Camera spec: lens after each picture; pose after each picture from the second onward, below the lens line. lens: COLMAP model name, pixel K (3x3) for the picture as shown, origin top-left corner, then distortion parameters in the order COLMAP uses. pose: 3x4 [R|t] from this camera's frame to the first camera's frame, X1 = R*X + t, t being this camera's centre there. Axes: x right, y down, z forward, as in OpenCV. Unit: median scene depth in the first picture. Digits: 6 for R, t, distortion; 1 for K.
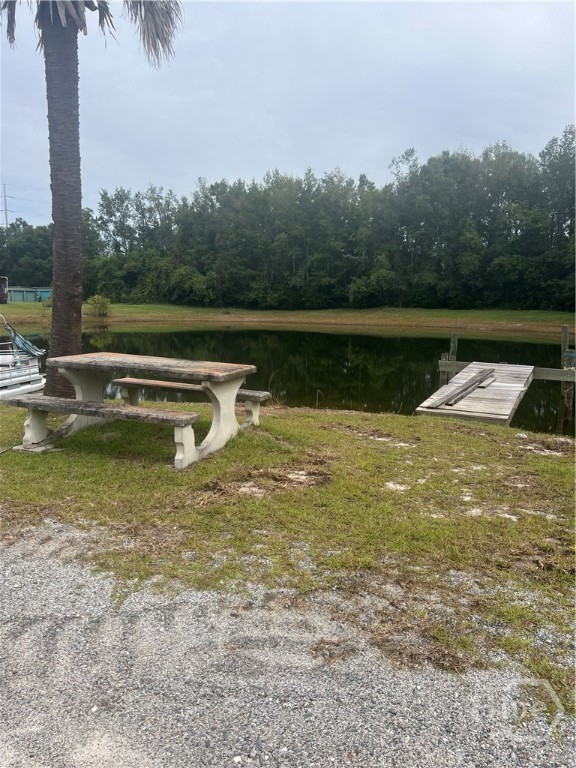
lens RADIAL K [[576.4, 0, 287.5], [0, 576.4, 384.1], [0, 0, 1]] dist [0.043021, -0.058938]
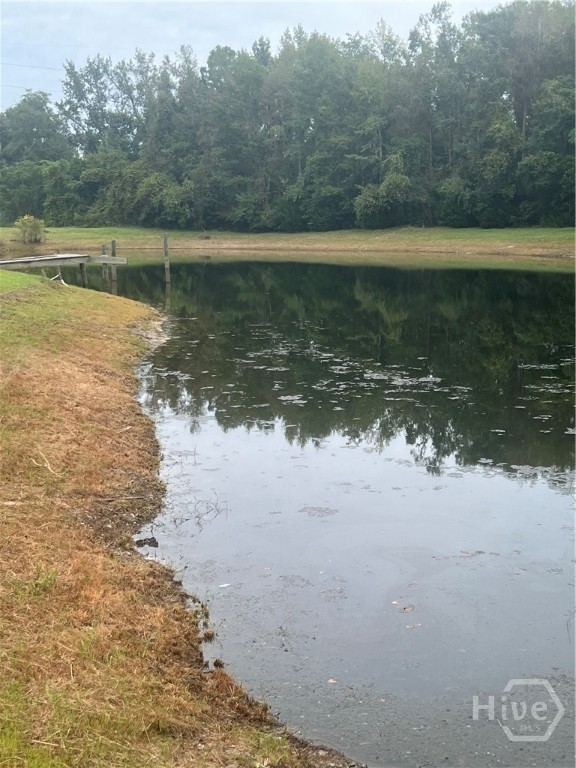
lens RADIAL K [[1162.2, 0, 288.2], [0, 1162.2, 384.2], [0, 0, 1]] dist [0.046472, 0.000000]
pose [[0.978098, 0.015167, -0.207593, 0.292069], [-0.015978, 0.999870, -0.002228, 0.058620], [0.207533, 0.005496, 0.978213, -0.379855]]
